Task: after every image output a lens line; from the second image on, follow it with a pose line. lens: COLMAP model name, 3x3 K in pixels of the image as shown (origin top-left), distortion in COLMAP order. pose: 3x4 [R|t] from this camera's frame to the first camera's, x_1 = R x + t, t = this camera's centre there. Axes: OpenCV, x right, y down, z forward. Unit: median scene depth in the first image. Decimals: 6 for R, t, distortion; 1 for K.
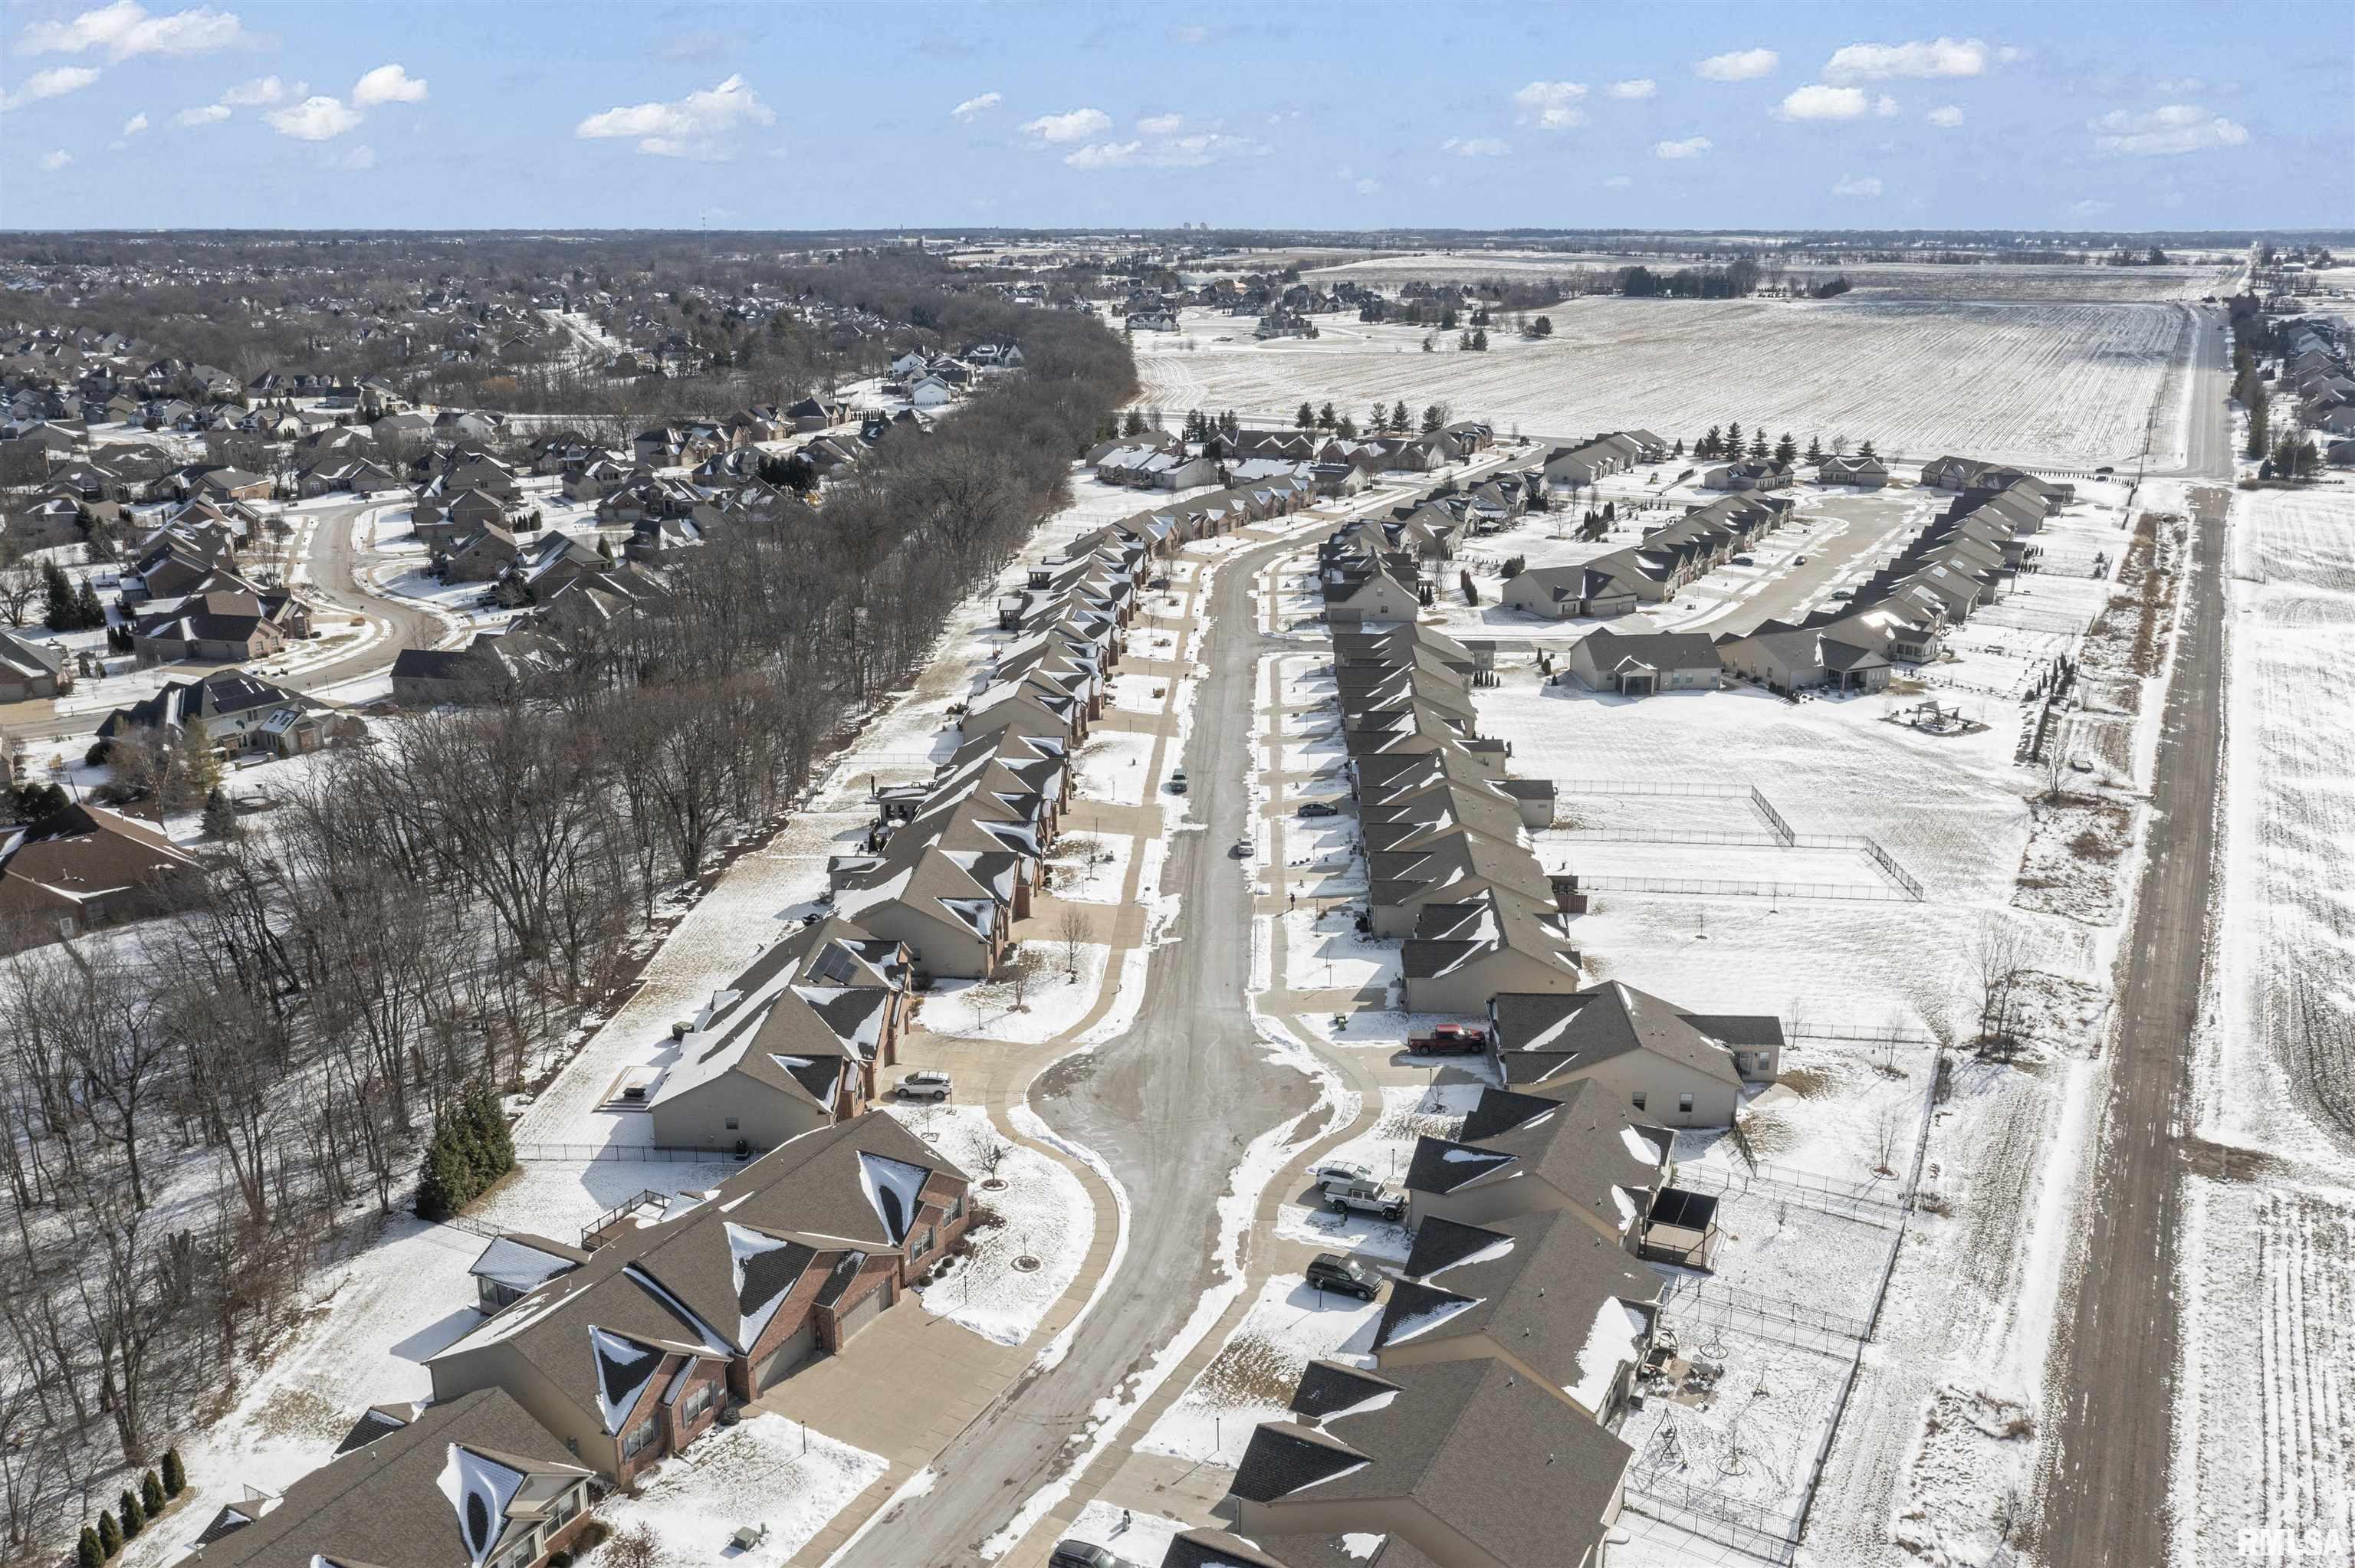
lens RADIAL K [[1885.5, 0, 1174.4], [0, 1885.5, 782.0], [0, 0, 1]] dist [-0.015677, 0.015169]
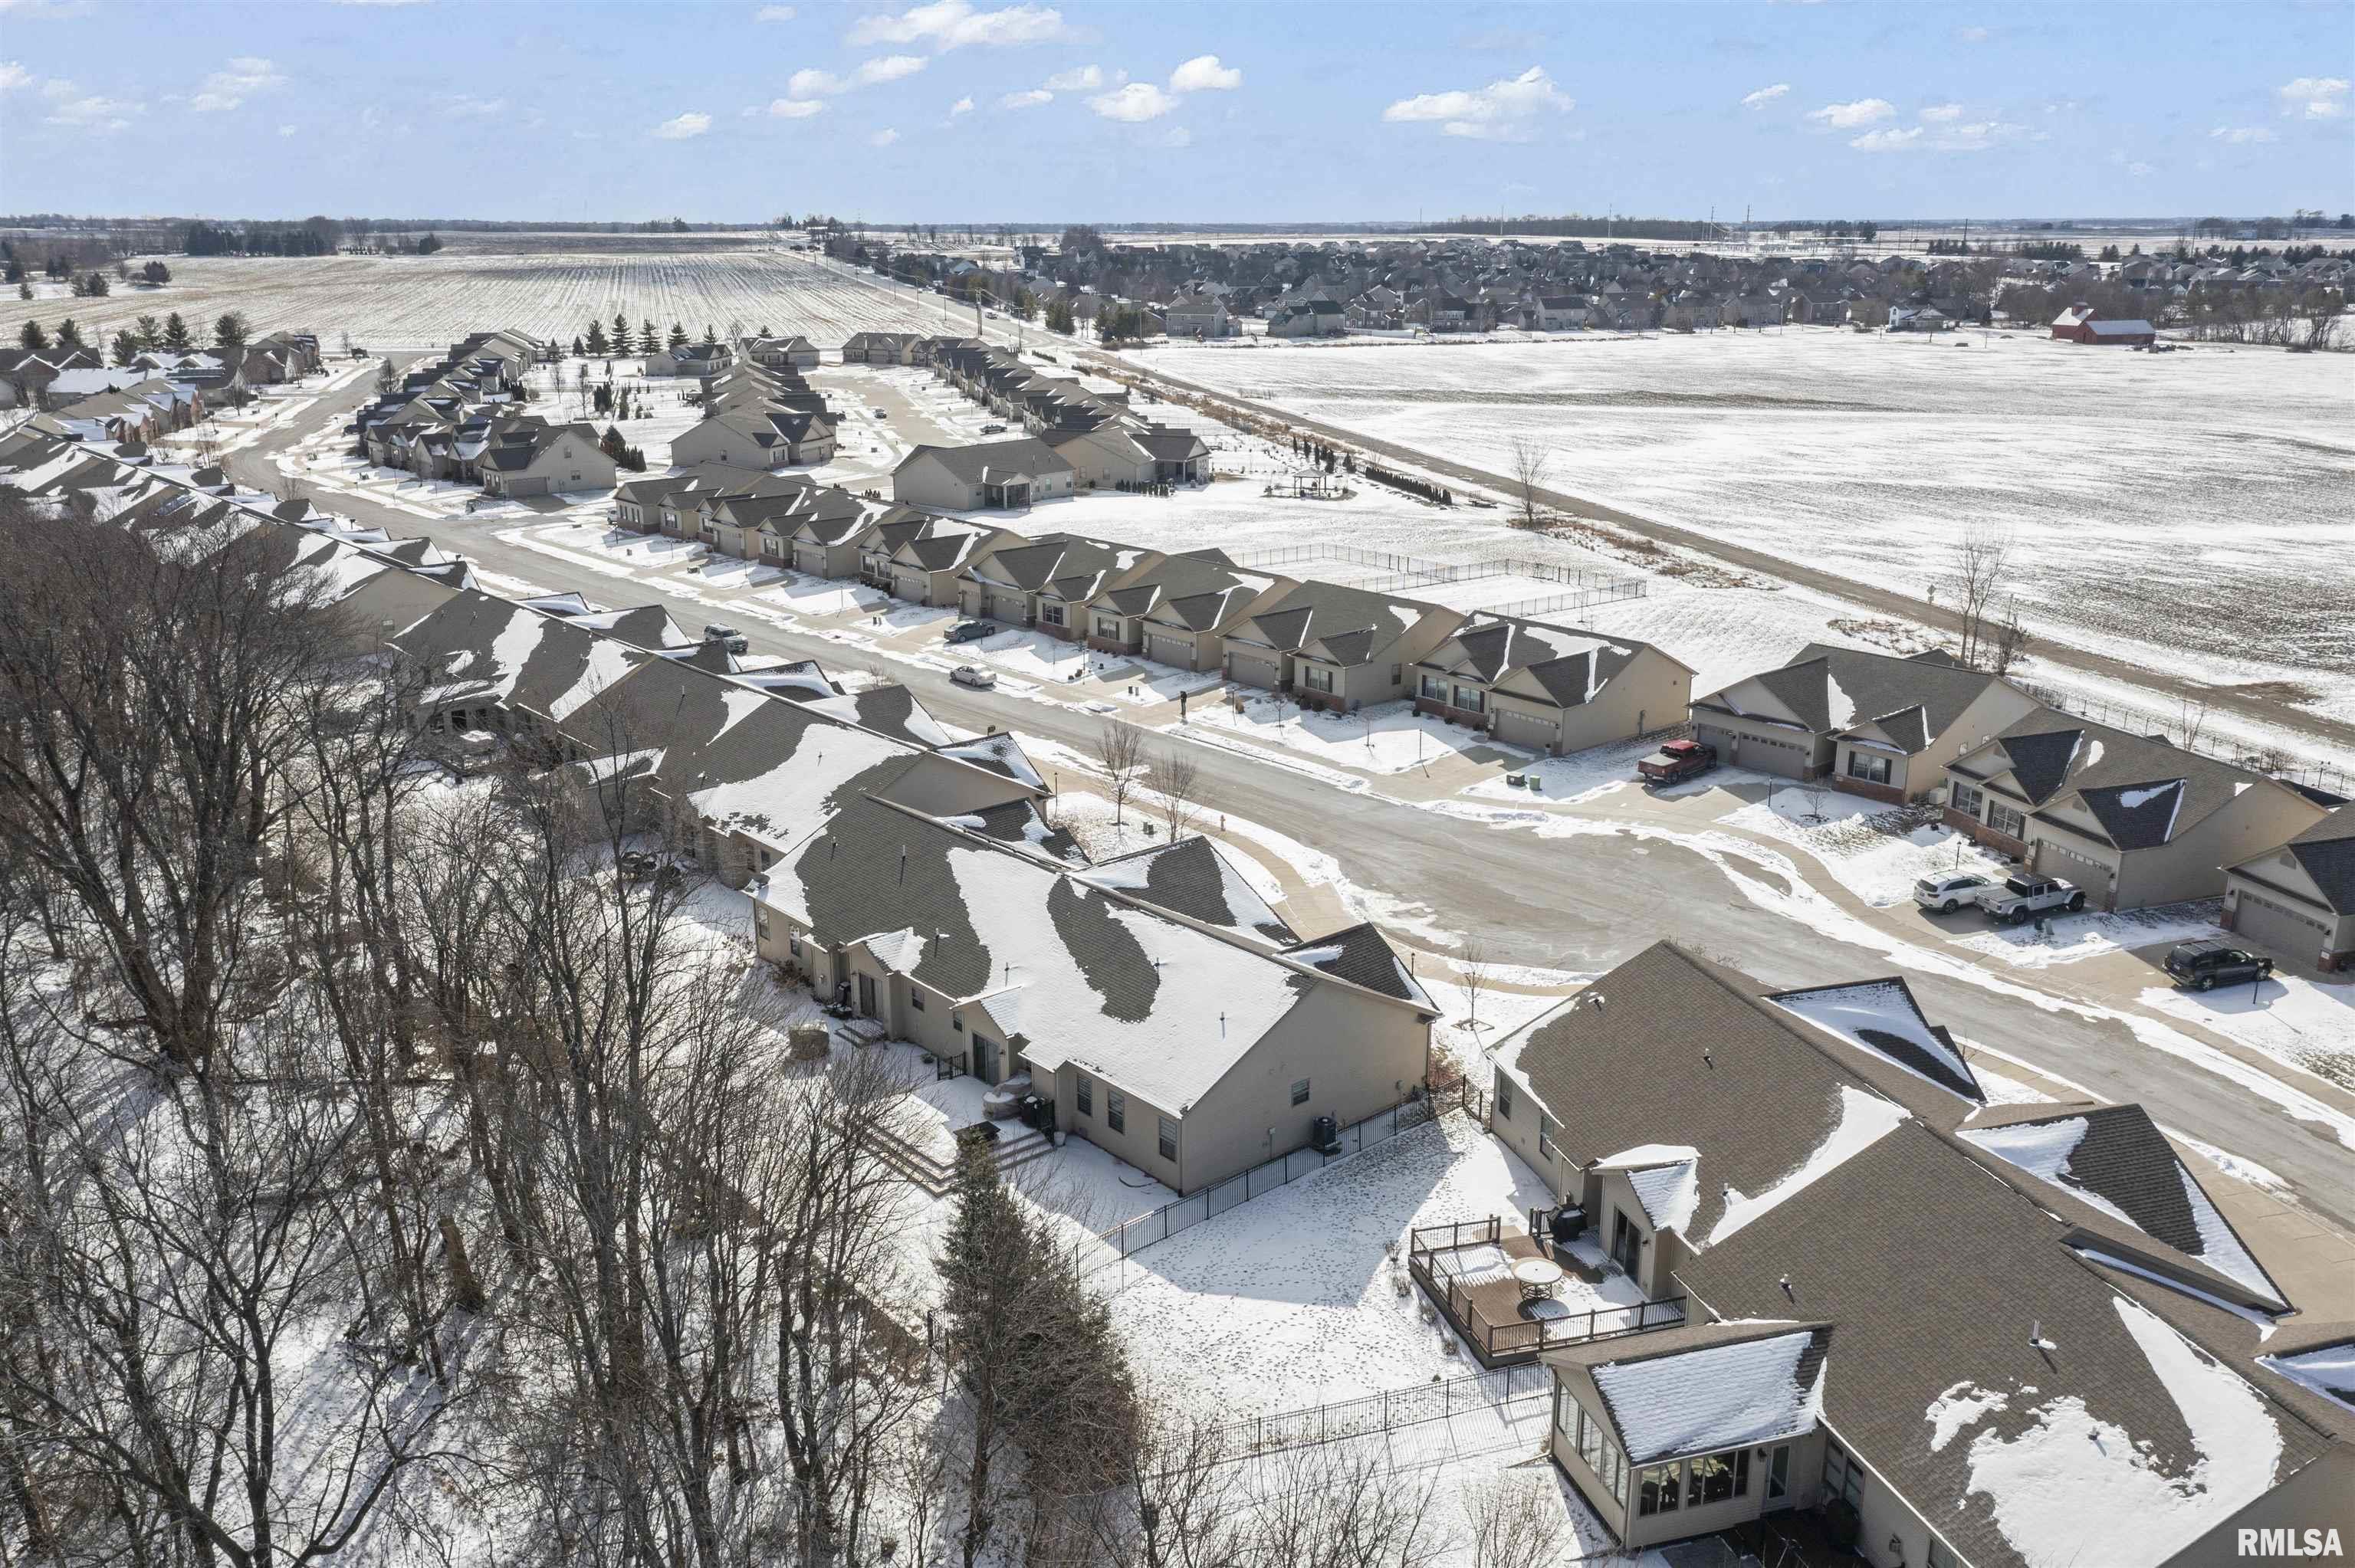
lens RADIAL K [[1885.5, 0, 1179.8], [0, 1885.5, 785.9], [0, 0, 1]] dist [-0.015677, 0.015169]
pose [[0.710033, -0.192468, 0.677355, -0.526834], [0.195188, 0.978023, 0.073298, 0.049720], [-0.676576, 0.080167, 0.731996, 0.571396]]
